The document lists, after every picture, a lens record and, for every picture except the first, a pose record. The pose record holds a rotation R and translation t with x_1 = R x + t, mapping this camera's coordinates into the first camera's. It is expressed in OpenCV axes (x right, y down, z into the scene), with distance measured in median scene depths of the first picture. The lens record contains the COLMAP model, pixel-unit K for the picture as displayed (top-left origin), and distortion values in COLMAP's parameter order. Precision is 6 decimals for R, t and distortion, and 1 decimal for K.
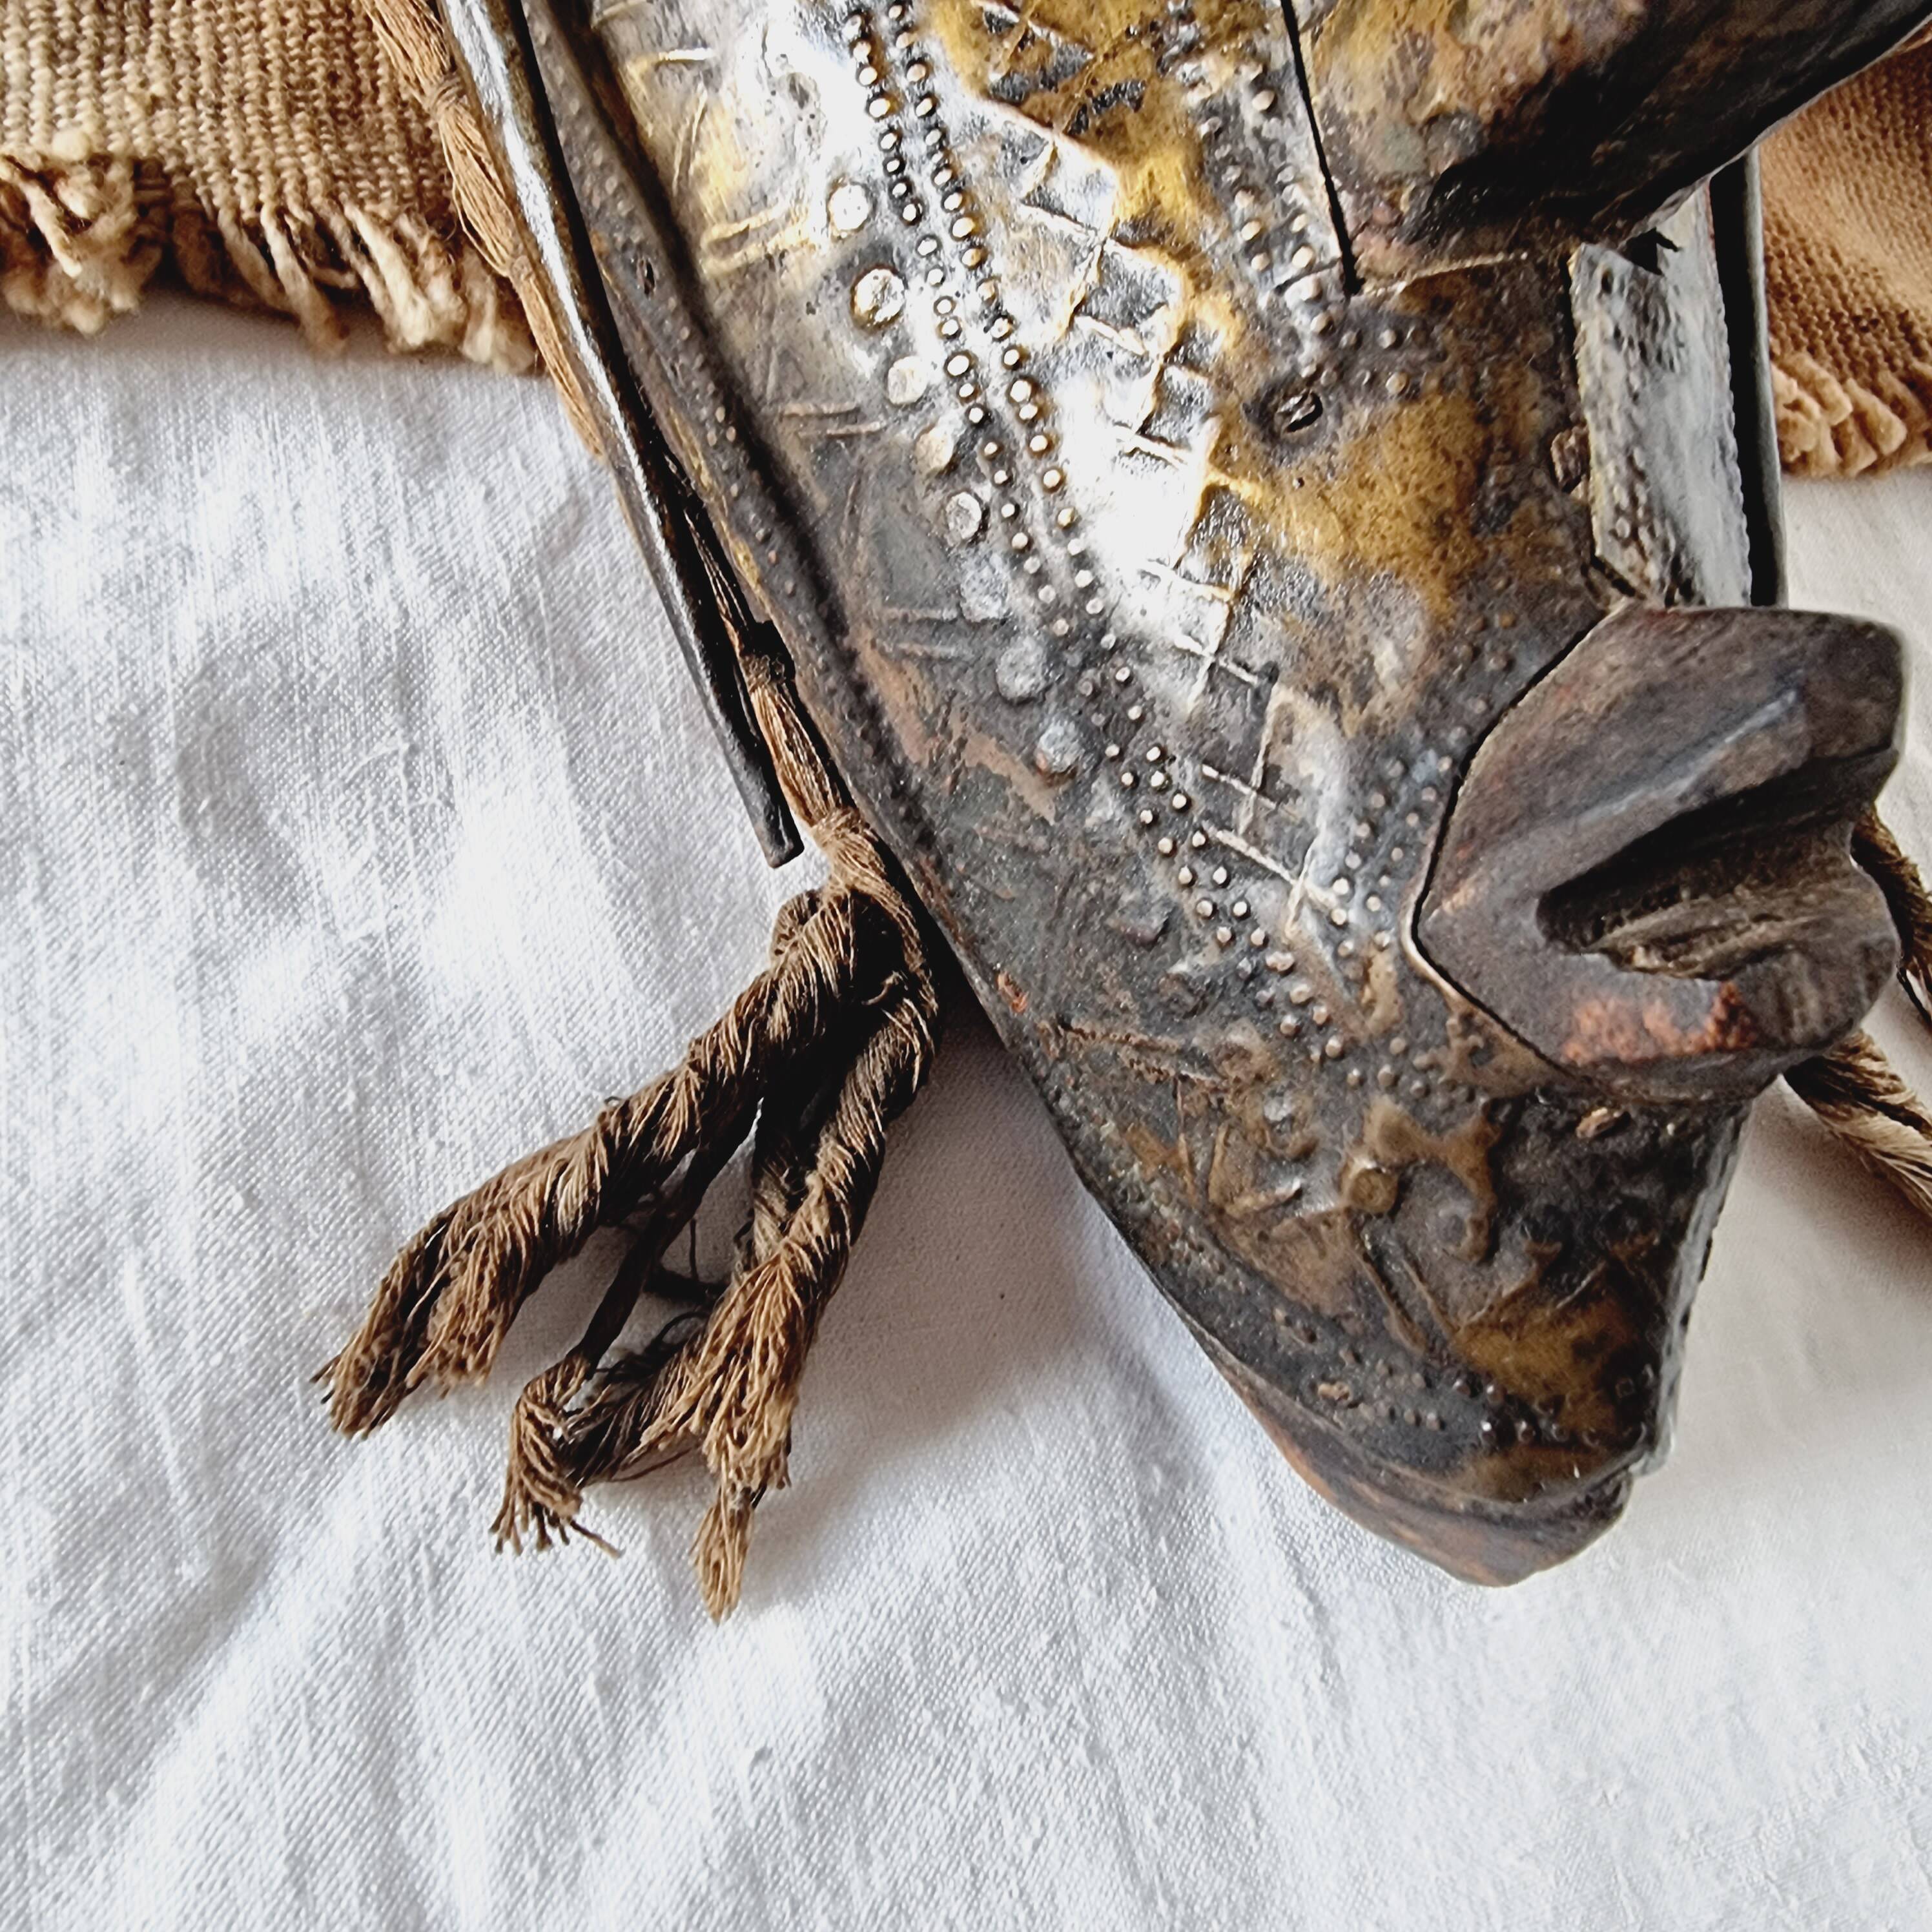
lens RADIAL K [[1835.3, 0, 979.2], [0, 1835.3, 841.8], [0, 0, 1]] dist [-0.001644, 0.000000]
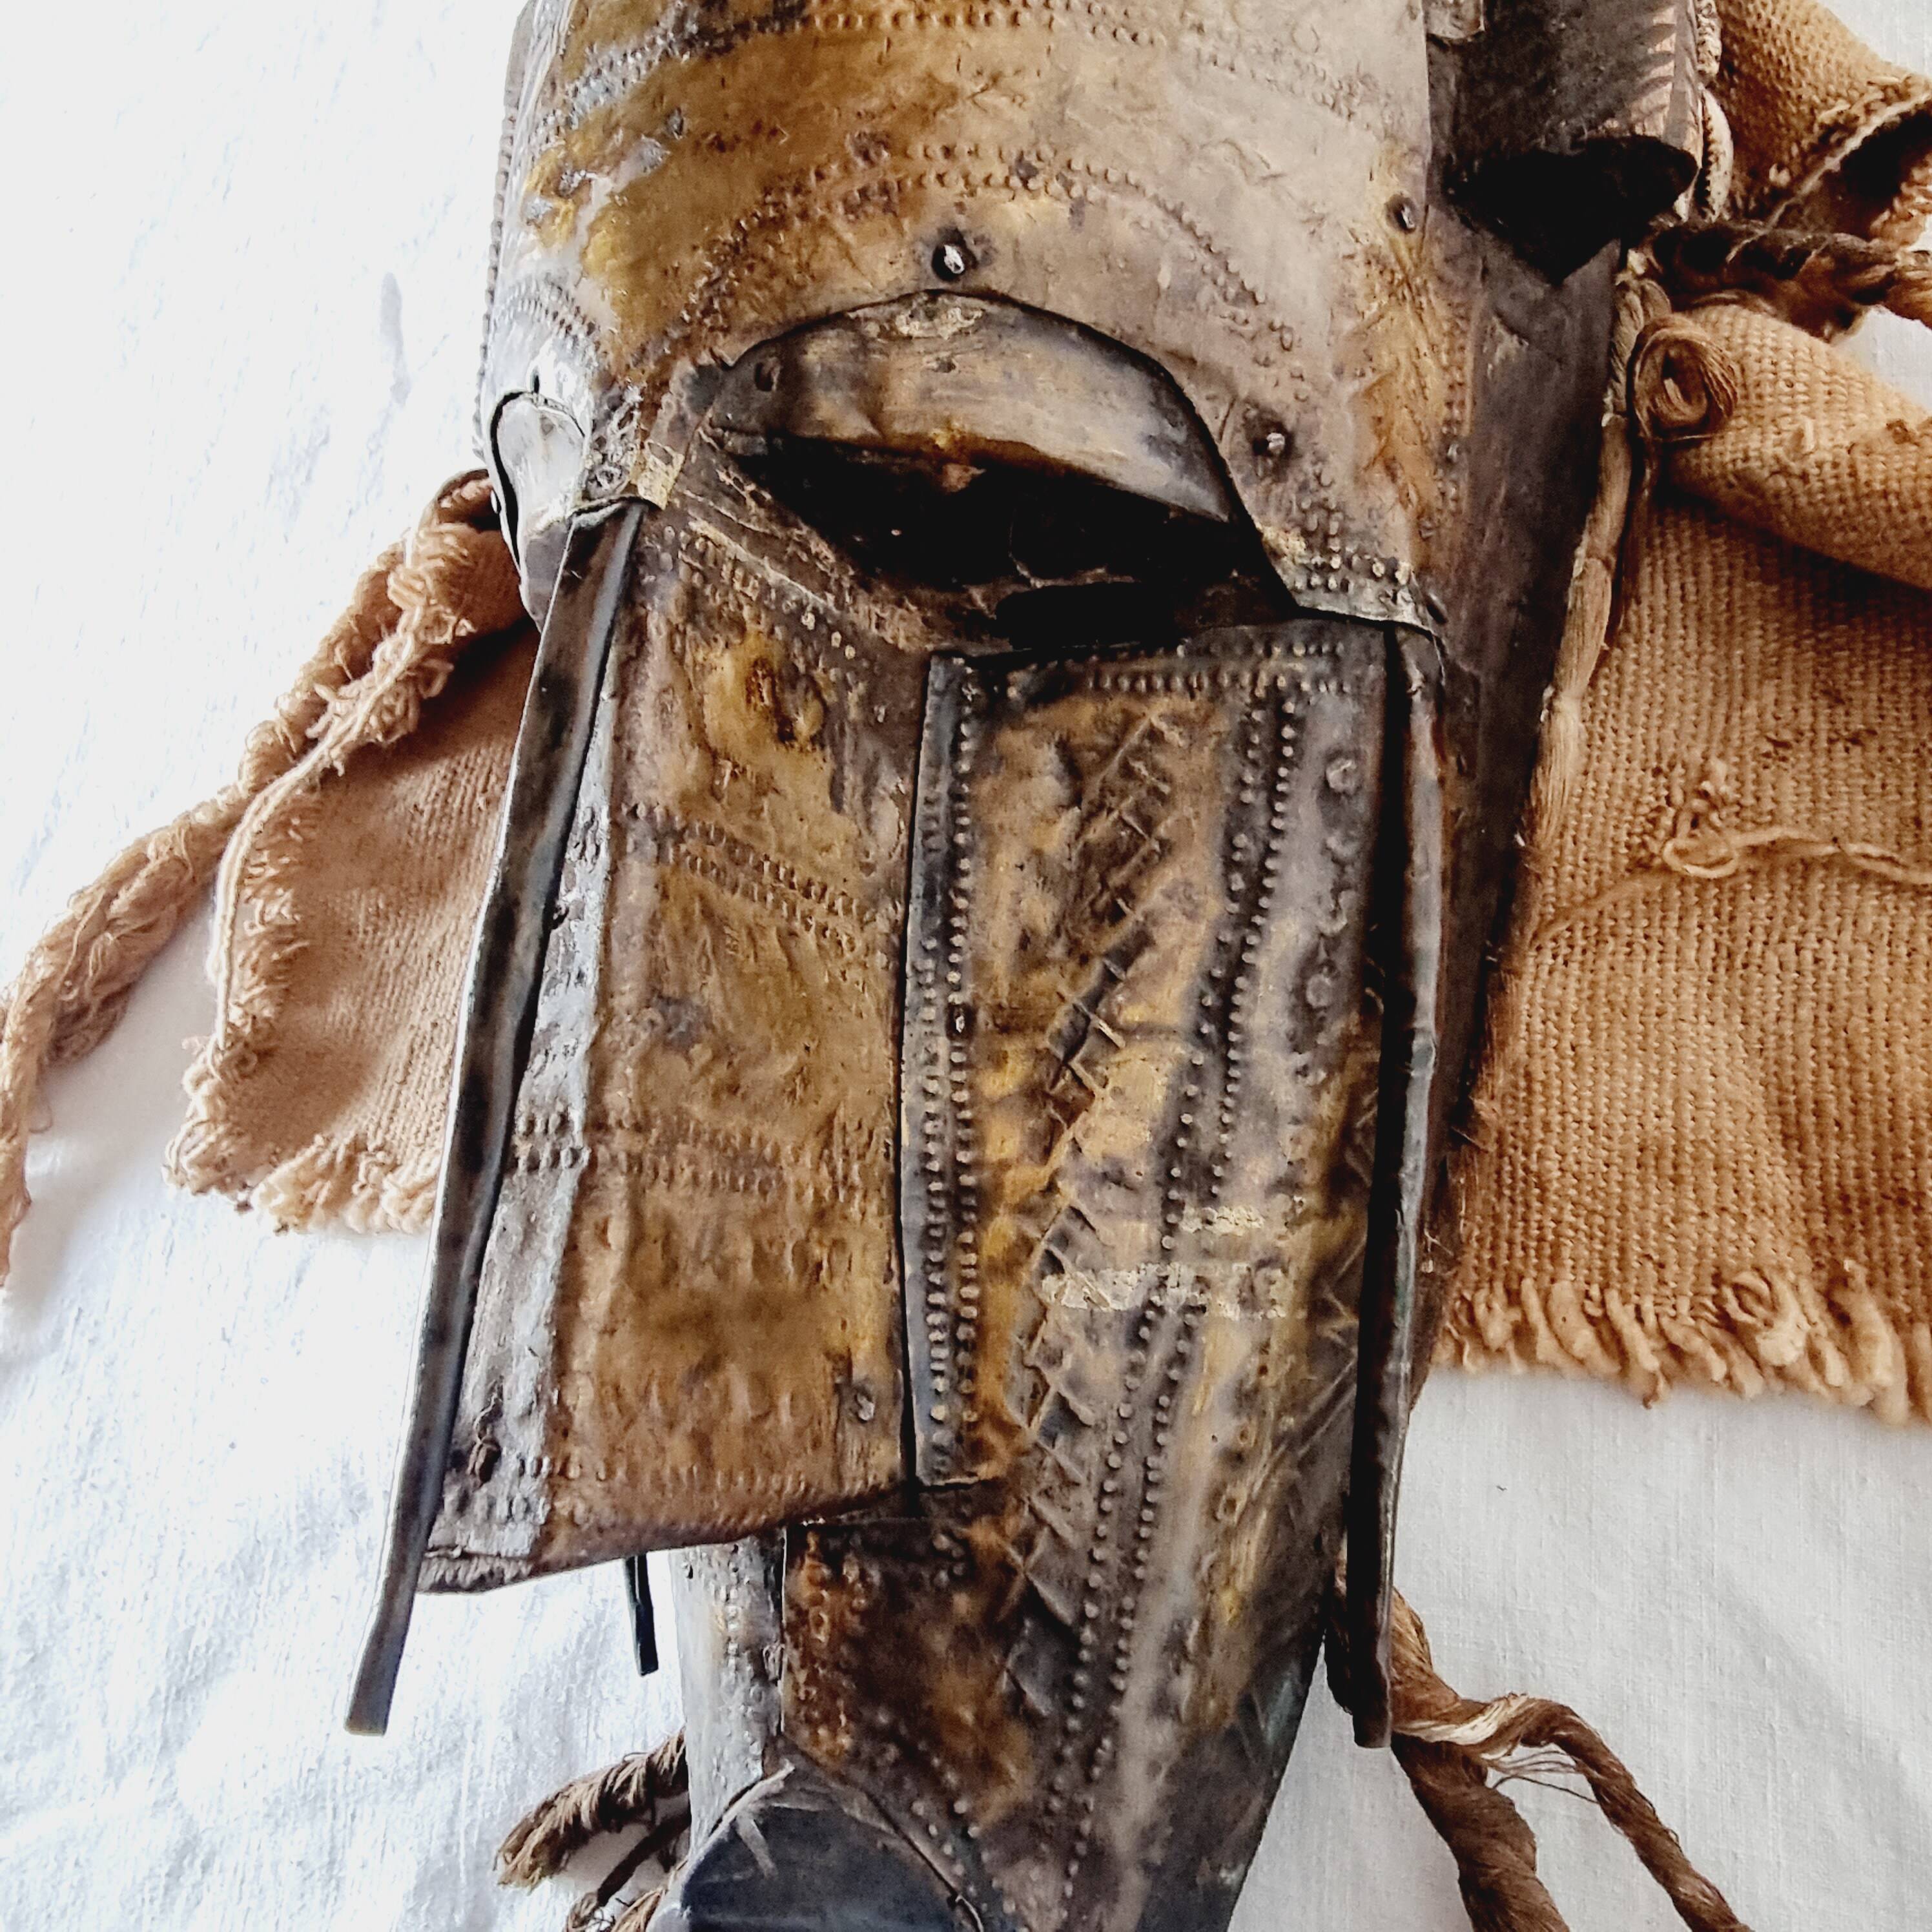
lens RADIAL K [[1835.3, 0, 978.3], [0, 1835.3, 844.7], [0, 0, 1]] dist [-0.001644, 0.000000]
pose [[0.629076, 0.037620, -0.776433, 1.360686], [-0.012371, 0.999186, 0.038390, -0.814842], [0.777246, -0.014545, 0.629029, 0.149873]]
